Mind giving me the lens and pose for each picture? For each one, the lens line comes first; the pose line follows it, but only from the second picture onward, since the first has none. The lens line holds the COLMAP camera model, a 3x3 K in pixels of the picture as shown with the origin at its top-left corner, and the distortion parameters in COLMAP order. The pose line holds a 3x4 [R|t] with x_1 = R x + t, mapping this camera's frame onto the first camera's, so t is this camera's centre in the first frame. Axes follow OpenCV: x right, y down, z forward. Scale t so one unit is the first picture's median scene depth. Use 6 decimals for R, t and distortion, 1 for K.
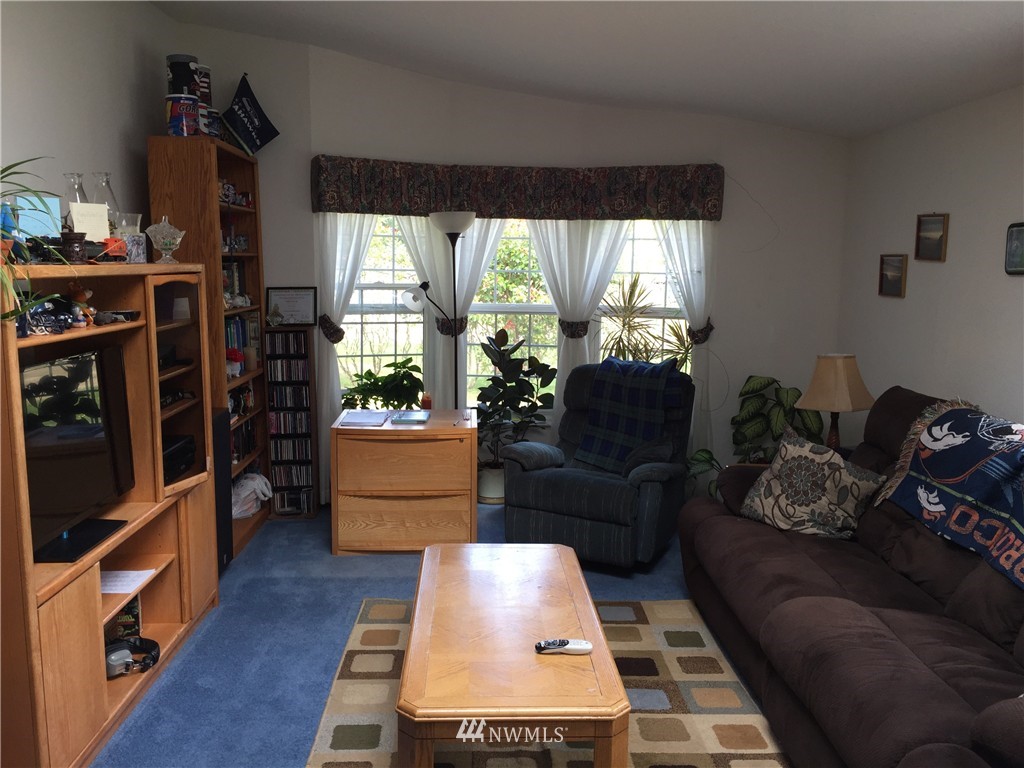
lens RADIAL K [[870.5, 0, 505.2], [0, 870.5, 375.9], [0, 0, 1]] dist [0.087665, -0.107492]
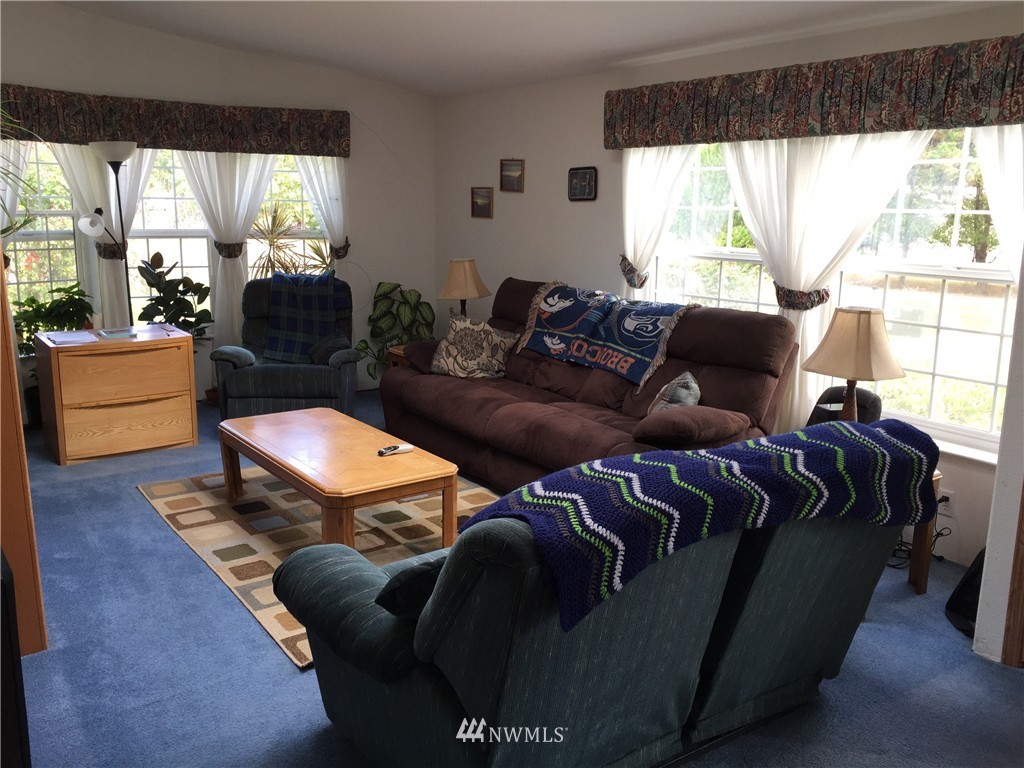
lens RADIAL K [[870.5, 0, 493.3], [0, 870.5, 373.8], [0, 0, 1]] dist [0.087665, -0.107492]
pose [[0.839576, -0.109581, 0.532076, -0.296719], [0.068780, 0.993004, 0.095981, 0.023482], [-0.538871, -0.043987, 0.841239, -0.179853]]
